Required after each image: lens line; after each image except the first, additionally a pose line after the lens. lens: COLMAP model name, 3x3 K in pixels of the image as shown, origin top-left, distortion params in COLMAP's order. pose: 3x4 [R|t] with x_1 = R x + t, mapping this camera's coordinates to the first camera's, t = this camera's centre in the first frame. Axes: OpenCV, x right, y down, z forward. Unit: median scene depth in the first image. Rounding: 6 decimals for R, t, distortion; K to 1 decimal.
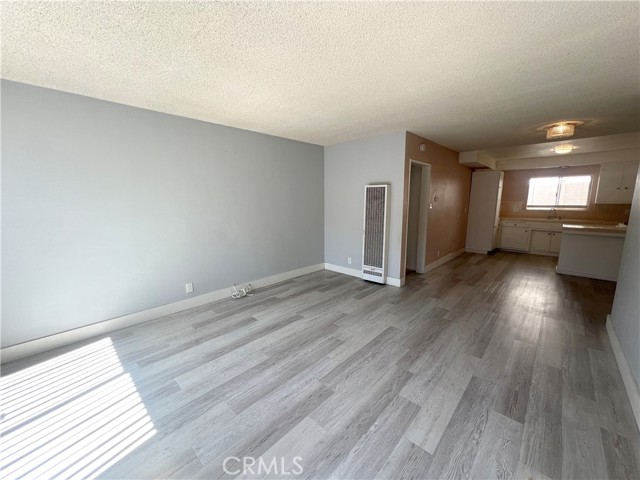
lens RADIAL K [[258.5, 0, 319.2], [0, 258.5, 238.4], [0, 0, 1]] dist [0.009685, -0.000201]
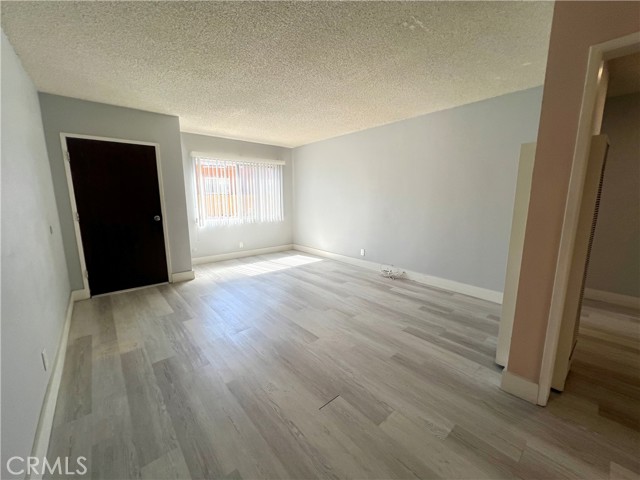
lens RADIAL K [[256.7, 0, 321.0], [0, 256.7, 239.3], [0, 0, 1]] dist [0.002525, 0.000374]
pose [[-0.103215, 0.164806, -0.980911, 0.880000], [-0.150064, 0.972309, 0.179151, -0.095886], [0.983274, 0.165690, -0.075625, 0.873587]]
